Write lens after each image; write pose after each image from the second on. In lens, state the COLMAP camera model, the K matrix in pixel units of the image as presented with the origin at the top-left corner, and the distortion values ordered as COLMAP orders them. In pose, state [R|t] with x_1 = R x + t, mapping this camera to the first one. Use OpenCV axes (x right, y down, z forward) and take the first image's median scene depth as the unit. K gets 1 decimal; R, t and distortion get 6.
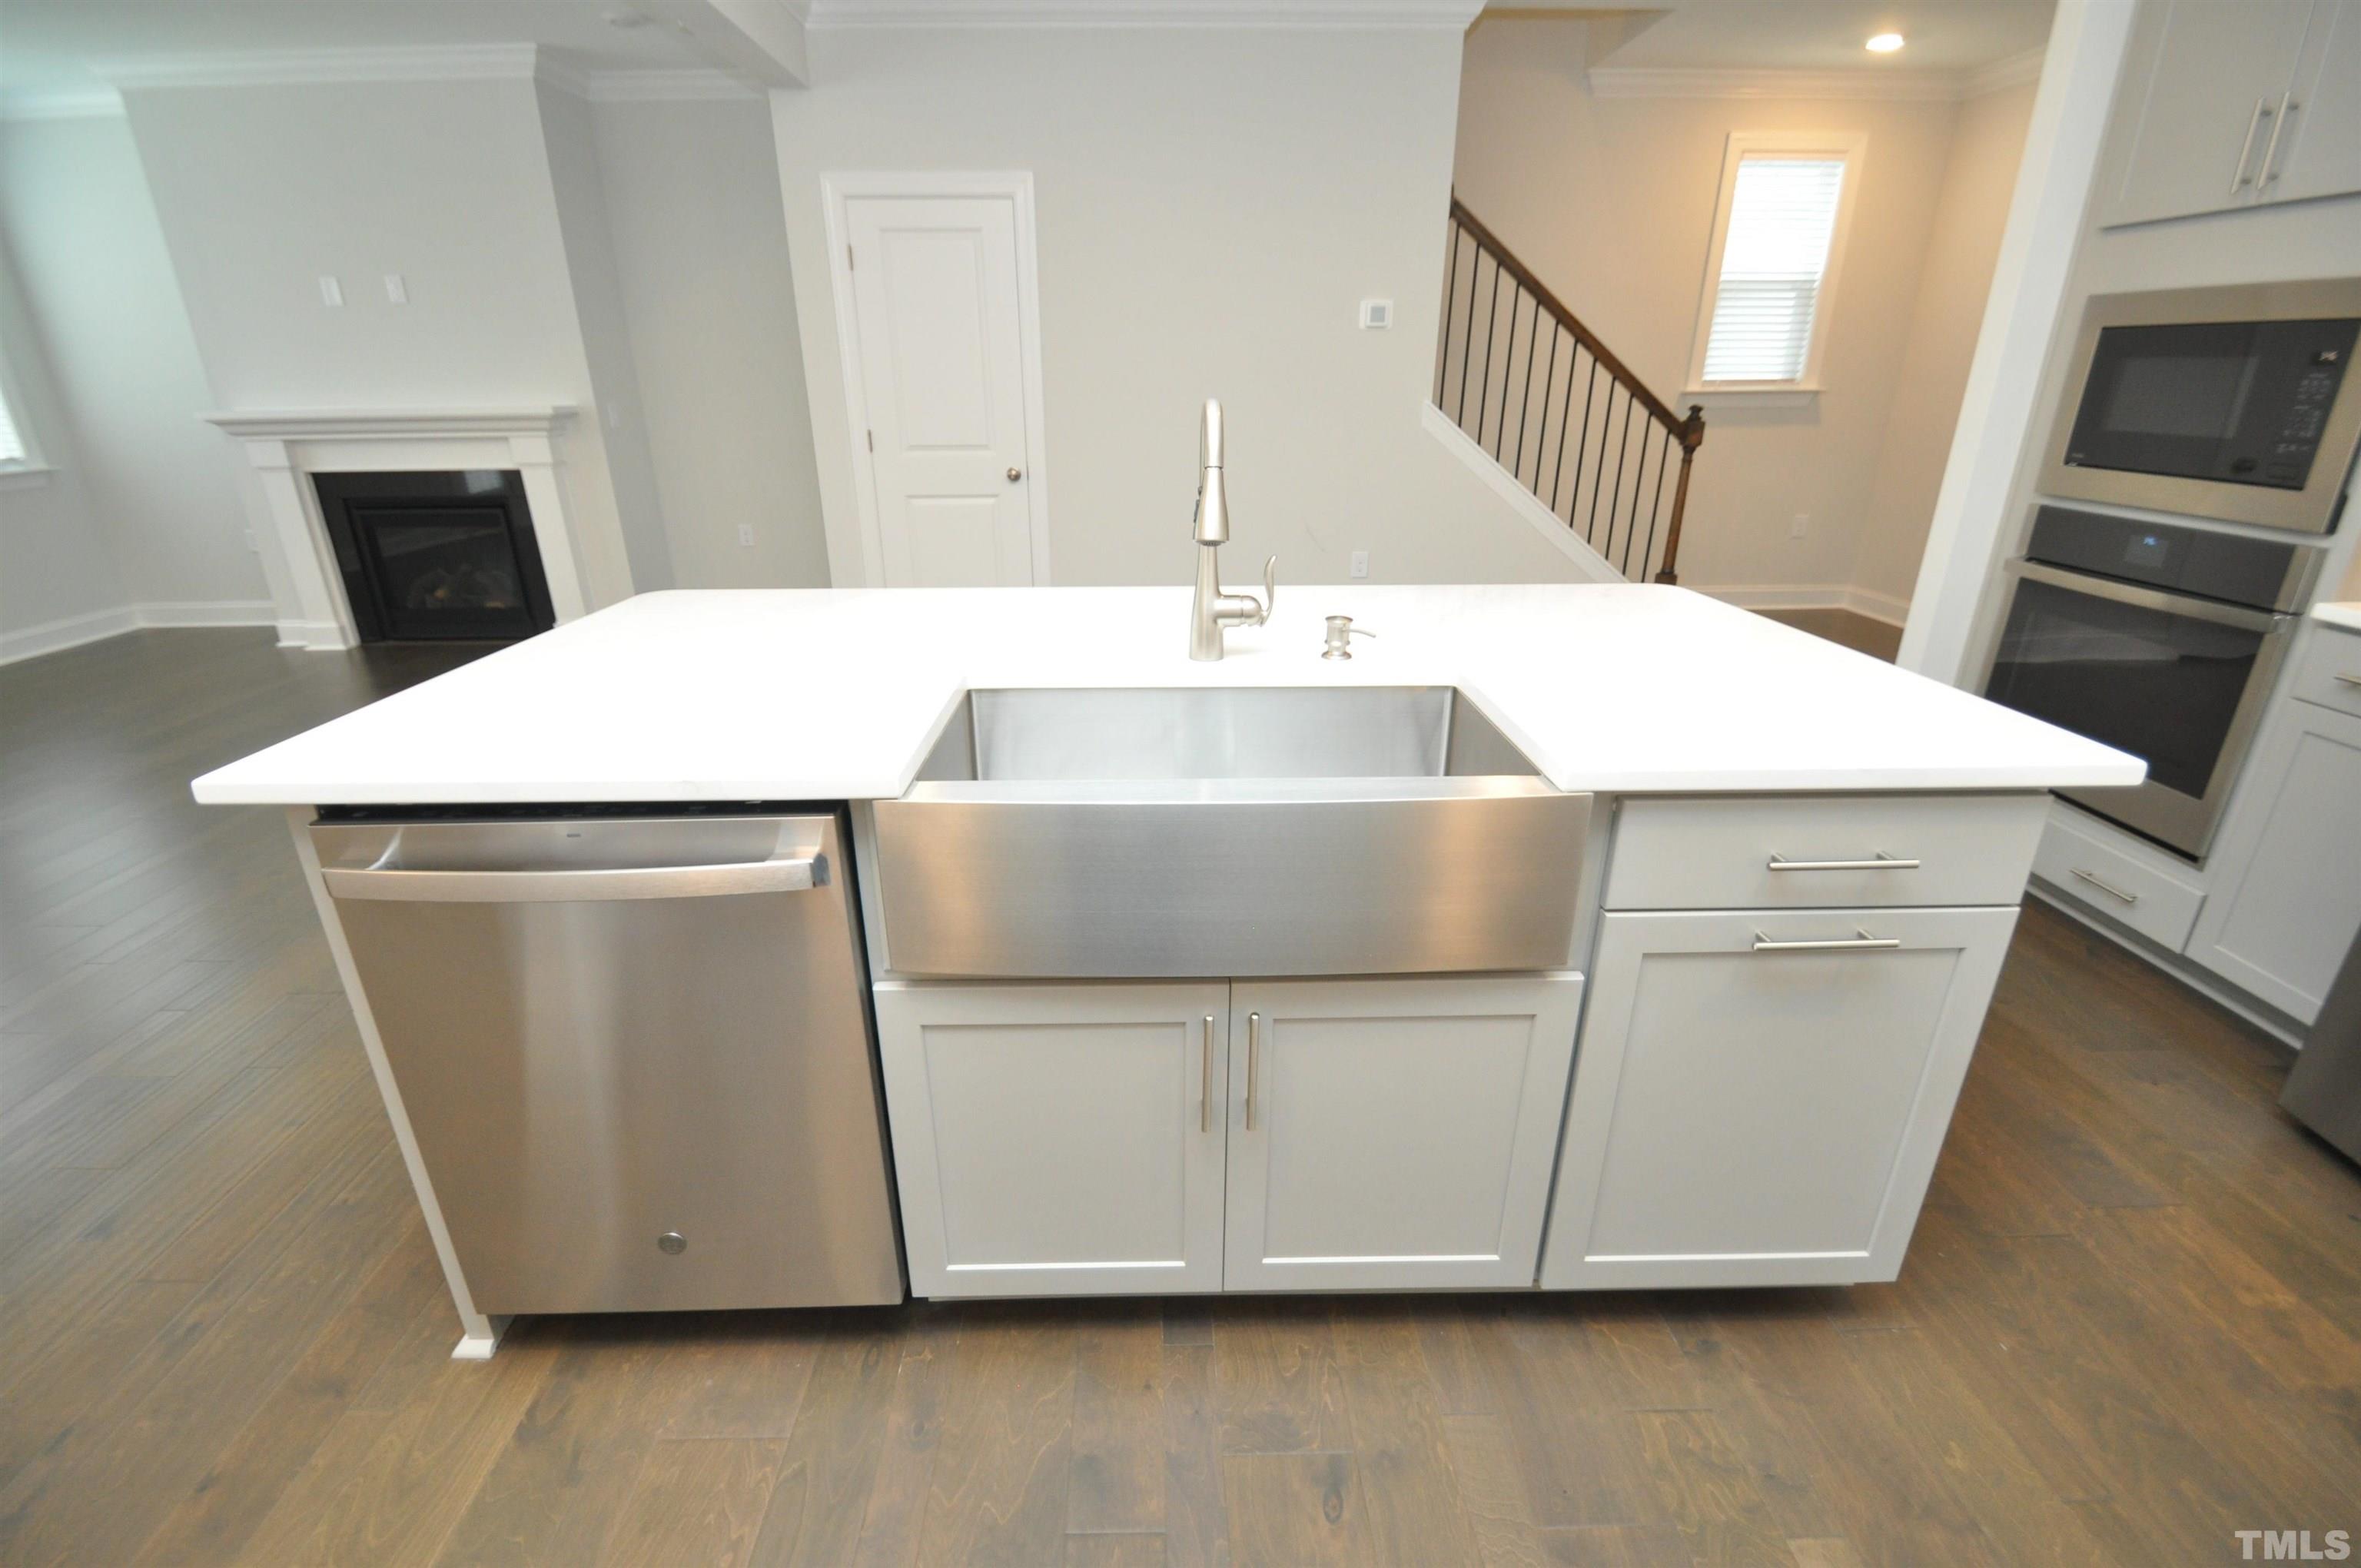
lens RADIAL K [[1037.4, 0, 1175.1], [0, 1037.4, 783.2], [0, 0, 1]] dist [0.000742, -0.011579]
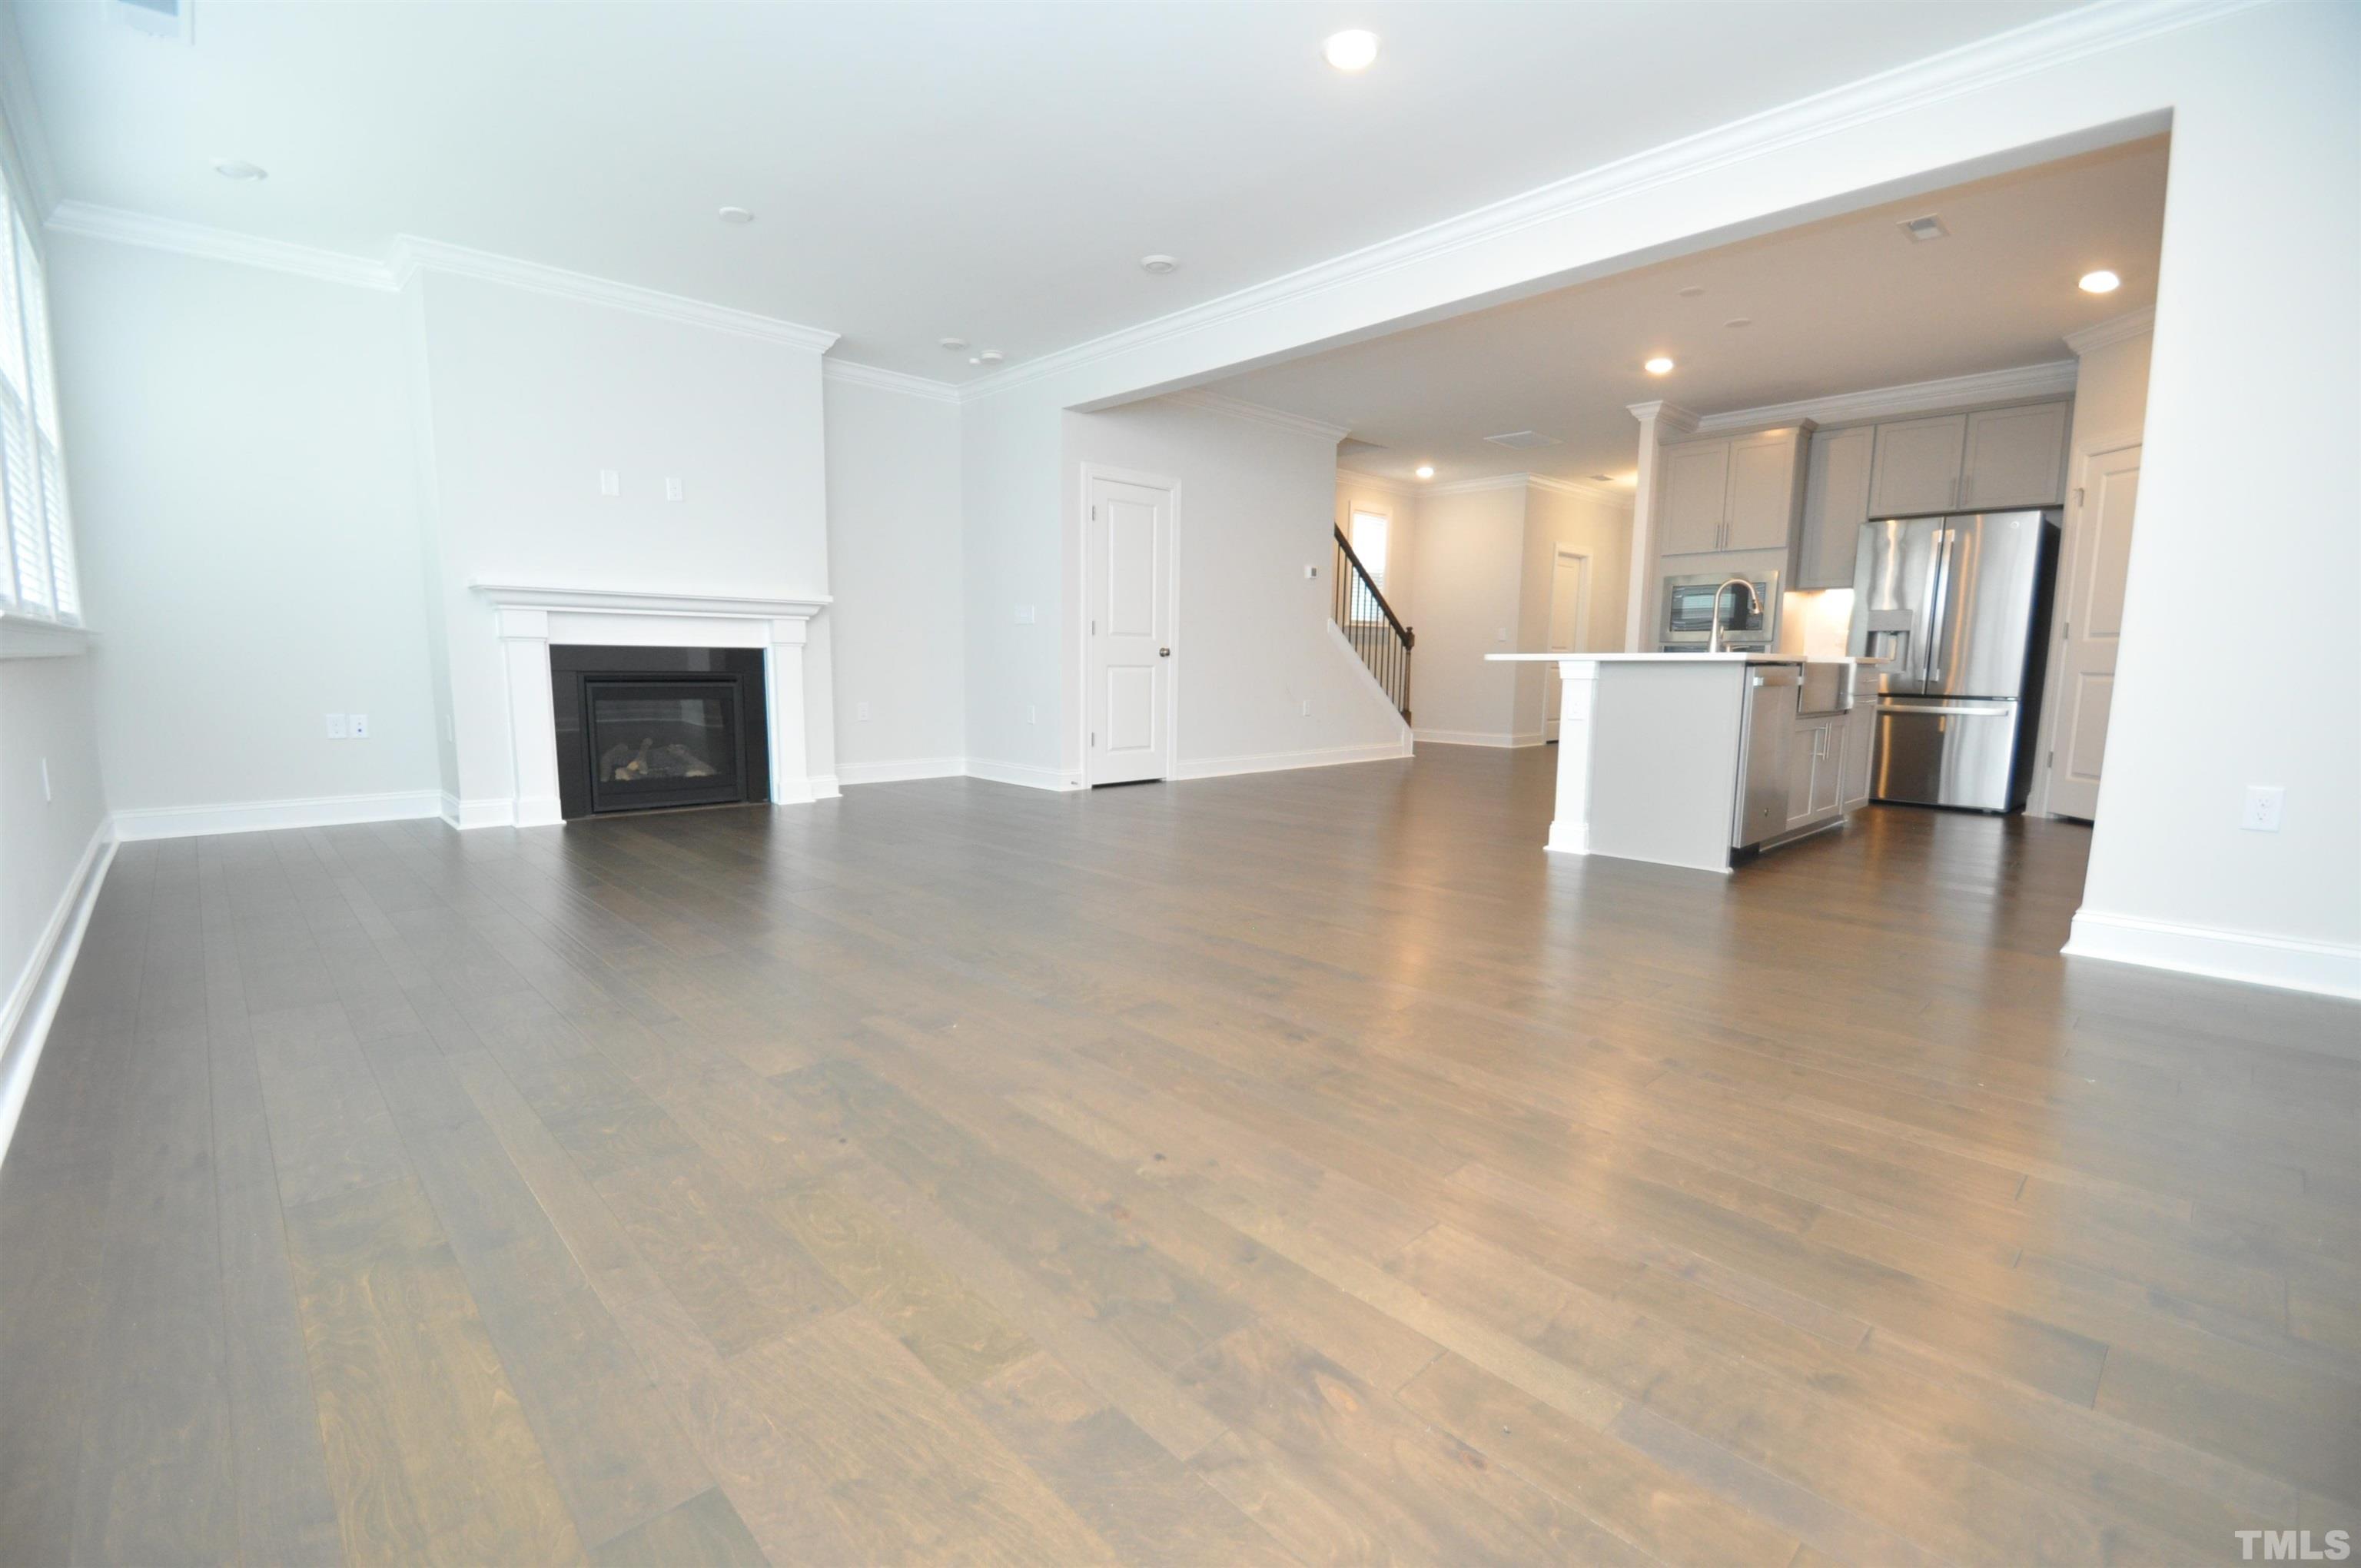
lens RADIAL K [[1024.4, 0, 1177.4], [0, 1024.4, 790.5], [0, 0, 1]] dist [0.000328, -0.000341]
pose [[0.735422, -0.073429, 0.673619, -1.071487], [0.238720, 0.958453, -0.156144, 0.130752], [-0.634166, 0.275638, 0.722397, -0.055729]]
